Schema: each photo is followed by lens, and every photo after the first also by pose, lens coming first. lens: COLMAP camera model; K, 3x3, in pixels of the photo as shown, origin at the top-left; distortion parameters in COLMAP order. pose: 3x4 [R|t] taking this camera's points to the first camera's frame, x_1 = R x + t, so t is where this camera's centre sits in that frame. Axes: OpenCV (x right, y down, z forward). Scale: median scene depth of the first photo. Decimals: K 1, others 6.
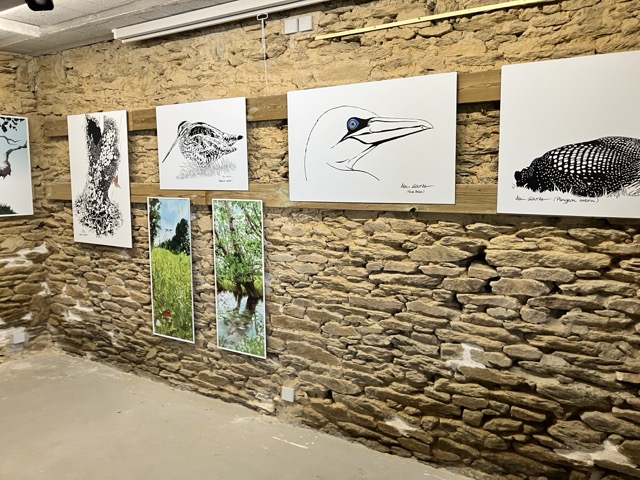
lens RADIAL K [[519.3, 0, 320.0], [0, 519.3, 240.0], [0, 0, 1]] dist [0.012842, -0.040600]
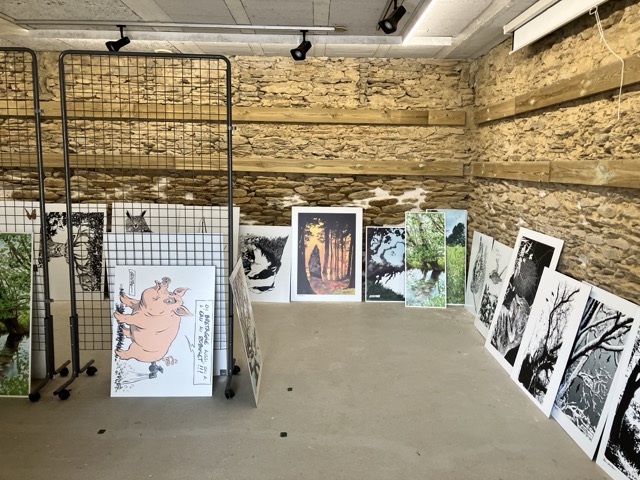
lens RADIAL K [[519.3, 0, 320.0], [0, 519.3, 240.0], [0, 0, 1]] dist [0.012842, -0.040600]
pose [[0.517123, 0.126479, -0.846515, 0.442795], [-0.108553, 0.990727, 0.081713, 0.011216], [0.849000, 0.049636, 0.526057, 0.083130]]
